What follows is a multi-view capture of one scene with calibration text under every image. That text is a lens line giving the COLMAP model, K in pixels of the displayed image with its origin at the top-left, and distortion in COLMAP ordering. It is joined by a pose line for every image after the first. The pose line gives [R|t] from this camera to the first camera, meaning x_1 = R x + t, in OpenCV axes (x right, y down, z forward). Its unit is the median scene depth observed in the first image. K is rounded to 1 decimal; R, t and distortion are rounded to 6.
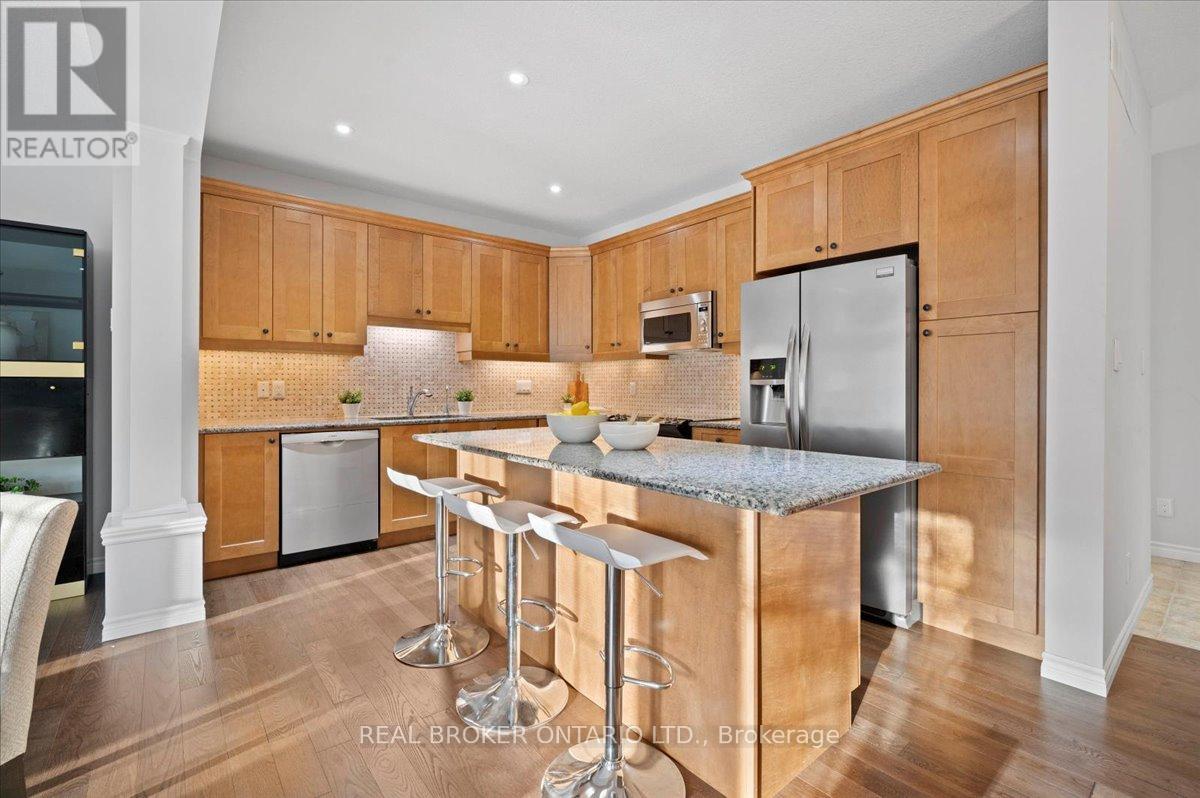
lens RADIAL K [[525.2, 0, 606.7], [0, 525.2, 386.9], [0, 0, 1]] dist [-0.005133, -0.001479]
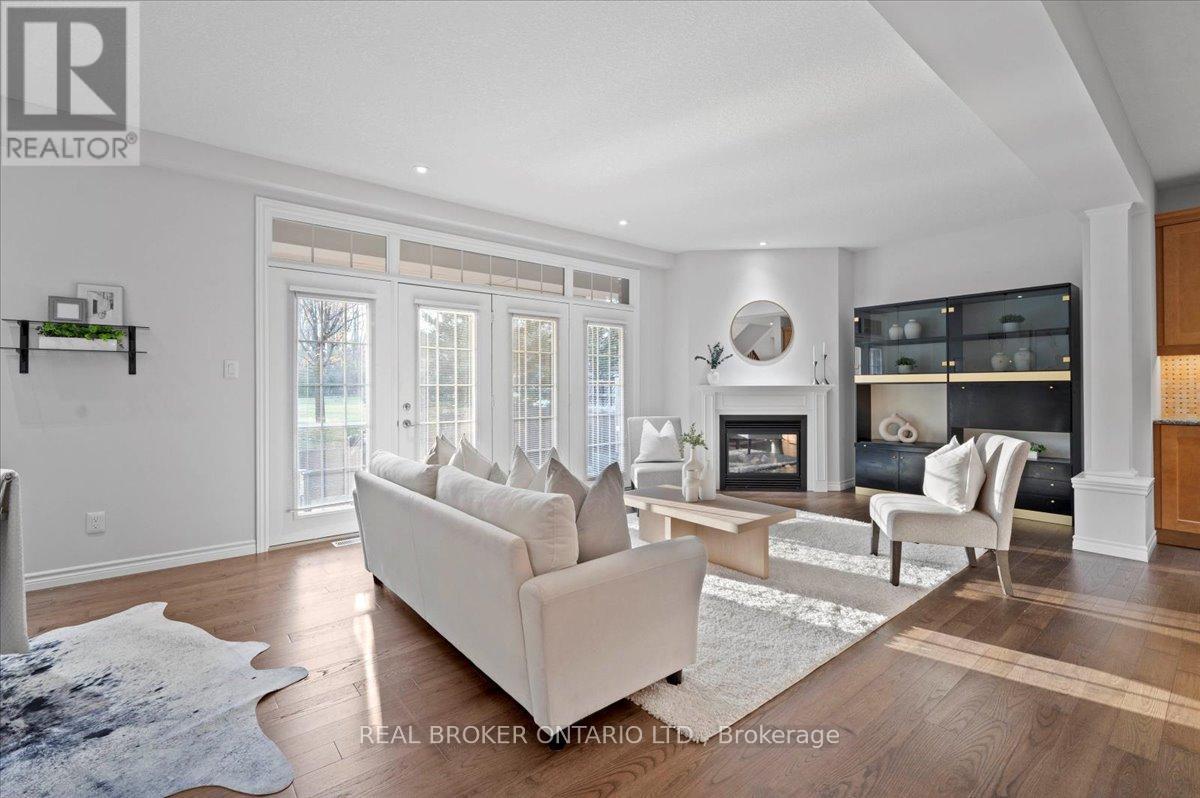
lens RADIAL K [[525.2, 0, 607.4], [0, 525.2, 387.7], [0, 0, 1]] dist [-0.005133, -0.001479]
pose [[0.003456, -0.004107, -0.999986, 0.366180], [0.005150, 0.999978, -0.004089, 0.001546], [0.999981, -0.005136, 0.003477, -0.248714]]
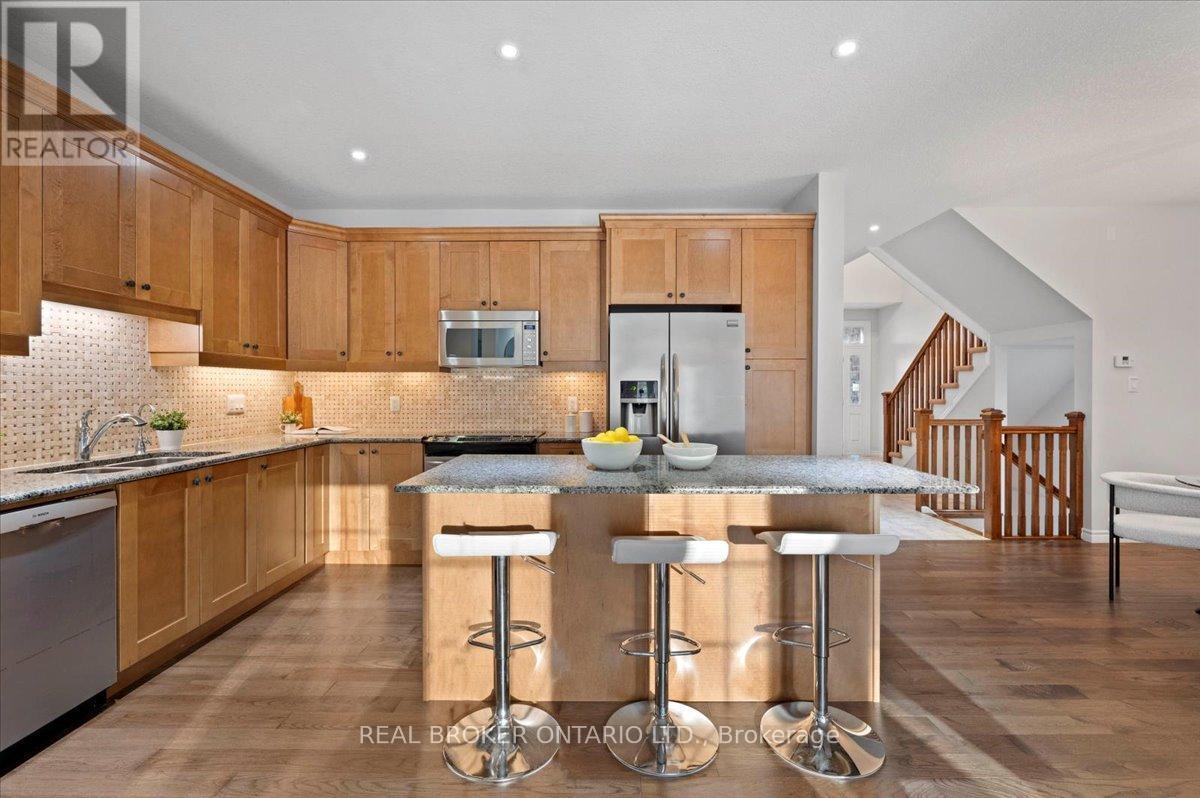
lens RADIAL K [[525.2, 0, 594.0], [0, 525.2, 392.4], [0, 0, 1]] dist [-0.005133, -0.001479]
pose [[0.649586, -0.004674, 0.760273, -0.492427], [-0.000329, 0.999979, 0.006429, -0.026241], [-0.760288, -0.004426, 0.649571, 0.227628]]
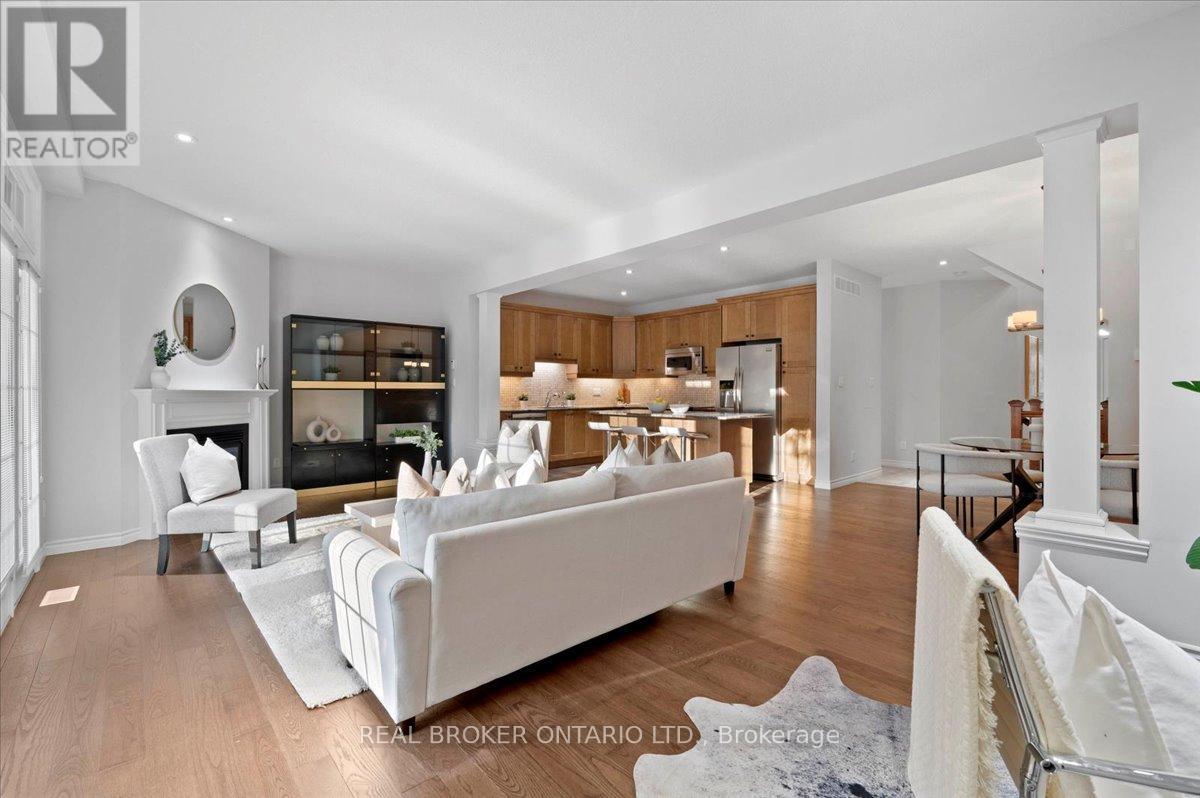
lens RADIAL K [[525.2, 0, 600.6], [0, 525.2, 391.9], [0, 0, 1]] dist [-0.005133, -0.001479]
pose [[0.999187, -0.003562, 0.040152, -0.281448], [0.003540, 0.999994, 0.000602, -0.001917], [-0.040154, -0.000460, 0.999193, -1.052540]]
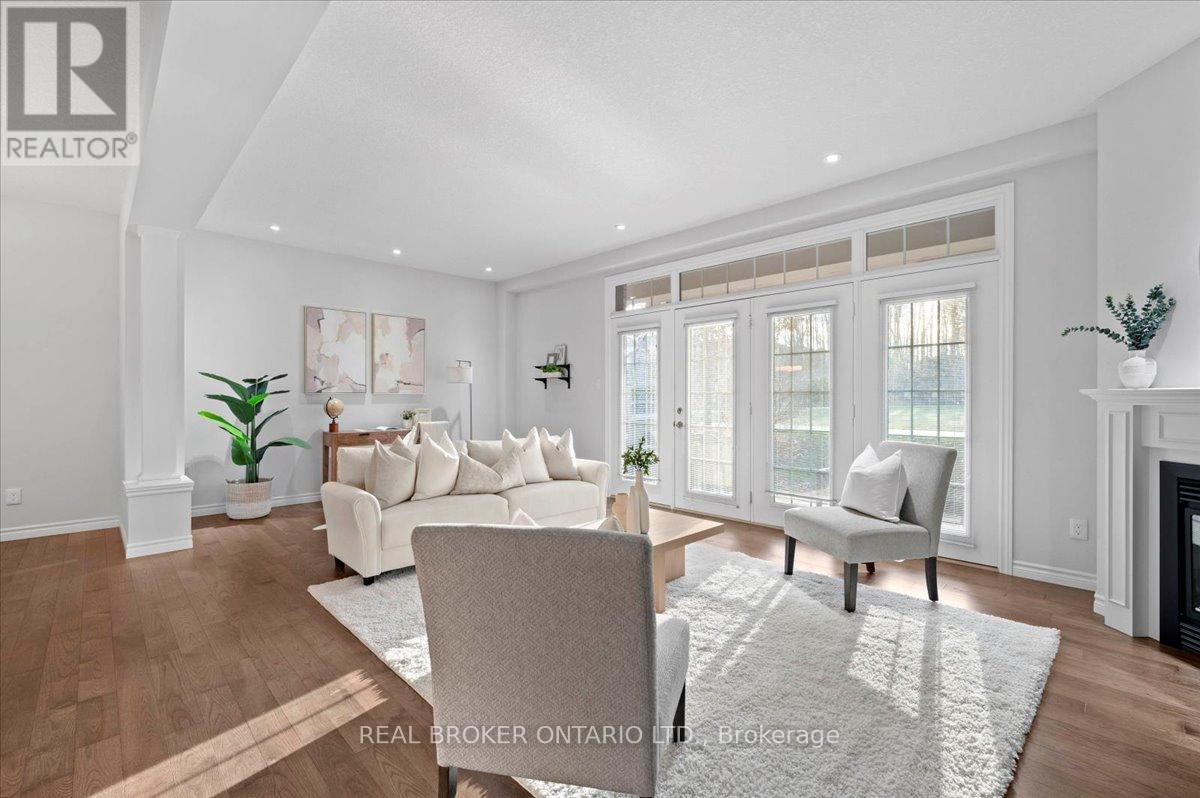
lens RADIAL K [[525.2, 0, 601.8], [0, 525.2, 397.9], [0, 0, 1]] dist [-0.005133, -0.001479]
pose [[-0.996763, -0.002519, -0.080351, -0.440539], [-0.002540, 0.999997, 0.000154, 0.001949], [0.080350, 0.000357, -0.996767, 0.646241]]
